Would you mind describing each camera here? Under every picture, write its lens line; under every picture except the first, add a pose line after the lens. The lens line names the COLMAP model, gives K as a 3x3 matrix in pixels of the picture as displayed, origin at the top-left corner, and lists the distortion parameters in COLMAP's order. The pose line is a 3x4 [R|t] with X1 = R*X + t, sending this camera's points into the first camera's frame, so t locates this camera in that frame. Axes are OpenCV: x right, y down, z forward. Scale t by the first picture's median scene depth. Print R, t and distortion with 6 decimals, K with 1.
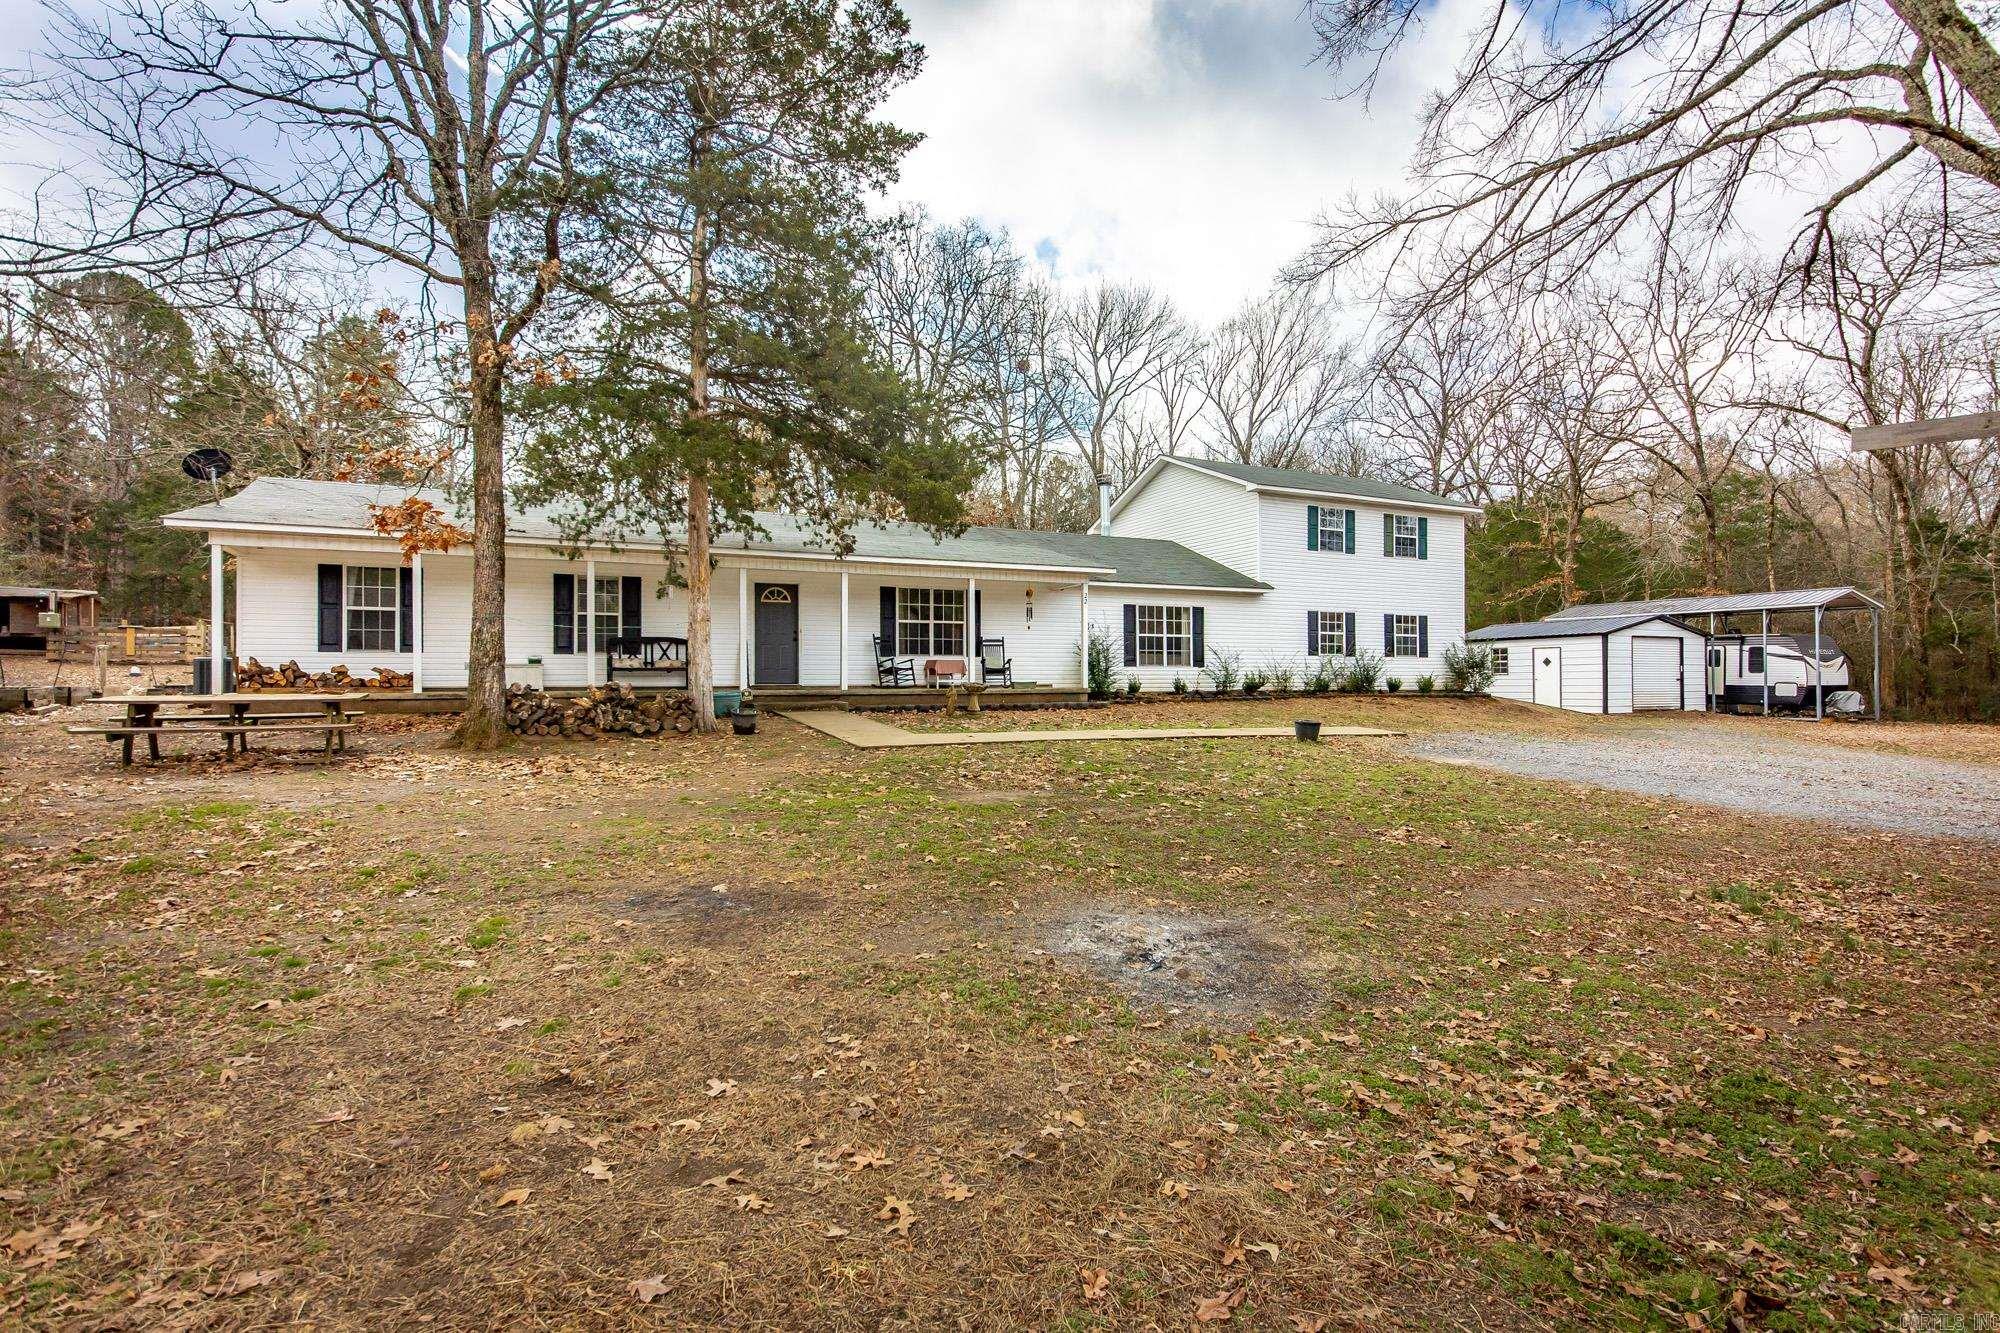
lens RADIAL K [[948.0, 0, 996.5], [0, 948.0, 670.4], [0, 0, 1]] dist [0.001831, 0.000146]
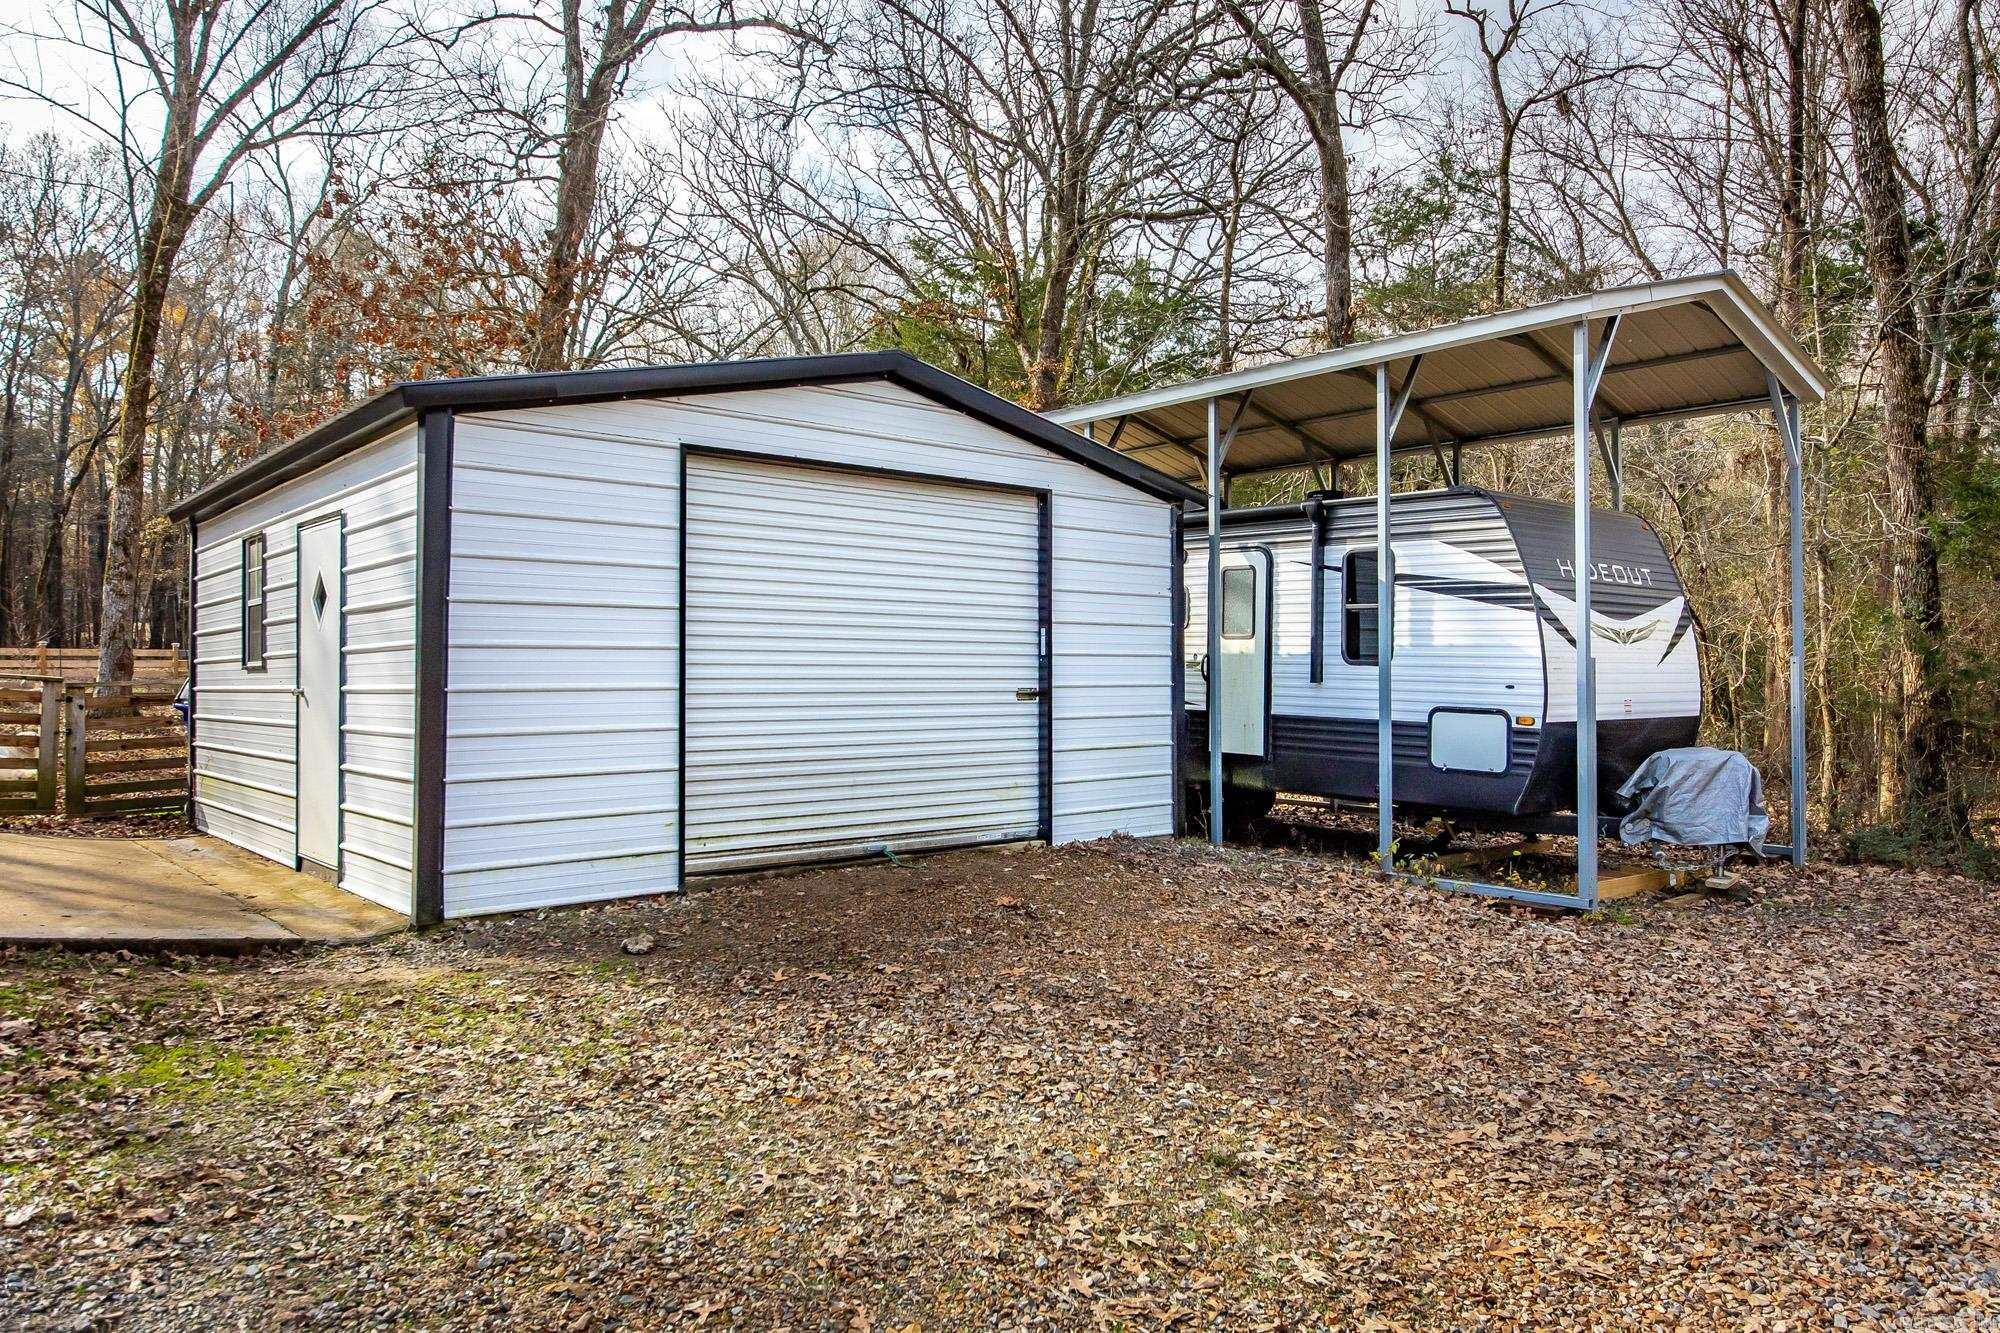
lens RADIAL K [[1331.9, 0, 1001.9], [0, 1331.9, 667.8], [0, 0, 1]] dist [0.000652, 0.000338]
pose [[0.956266, 0.003920, 0.292471, 0.629197], [-0.001663, 0.999967, -0.007964, 0.006468], [-0.292492, 0.007129, 0.956241, 0.725938]]
